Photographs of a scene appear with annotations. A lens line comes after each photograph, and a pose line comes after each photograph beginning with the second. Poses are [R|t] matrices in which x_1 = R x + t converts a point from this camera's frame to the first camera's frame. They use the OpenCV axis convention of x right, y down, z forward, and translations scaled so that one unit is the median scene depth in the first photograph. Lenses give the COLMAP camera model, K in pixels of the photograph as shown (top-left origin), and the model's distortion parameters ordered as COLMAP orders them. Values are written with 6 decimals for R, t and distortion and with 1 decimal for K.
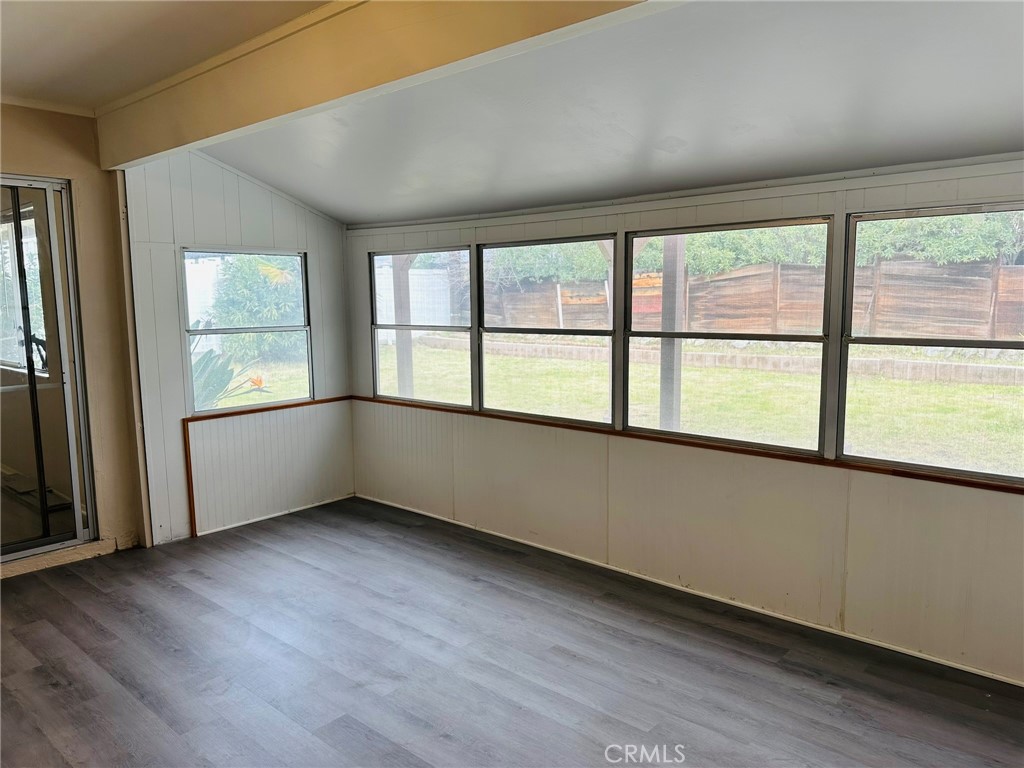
lens RADIAL K [[723.1, 0, 531.8], [0, 723.1, 397.1], [0, 0, 1]] dist [0.033806, -0.044503]
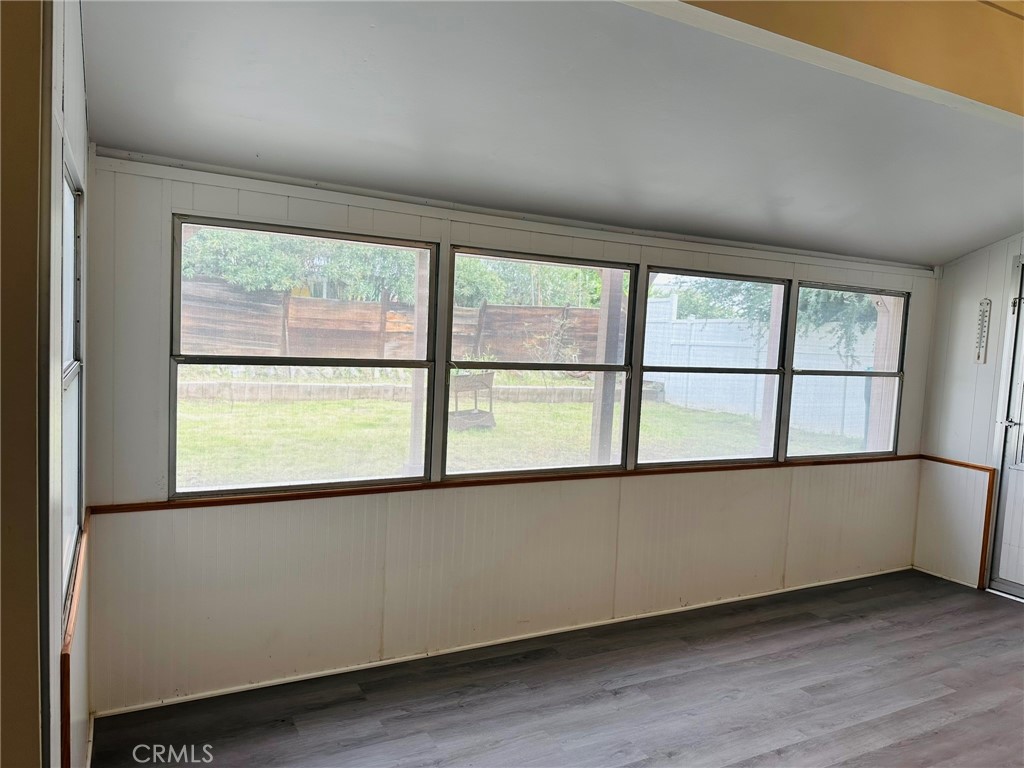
lens RADIAL K [[723.1, 0, 518.7], [0, 723.1, 383.7], [0, 0, 1]] dist [0.033806, -0.044503]
pose [[0.352325, -0.040287, 0.935010, -0.838950], [0.077500, 0.996898, 0.013750, -0.094379], [-0.932663, 0.067619, 0.354354, 0.818256]]
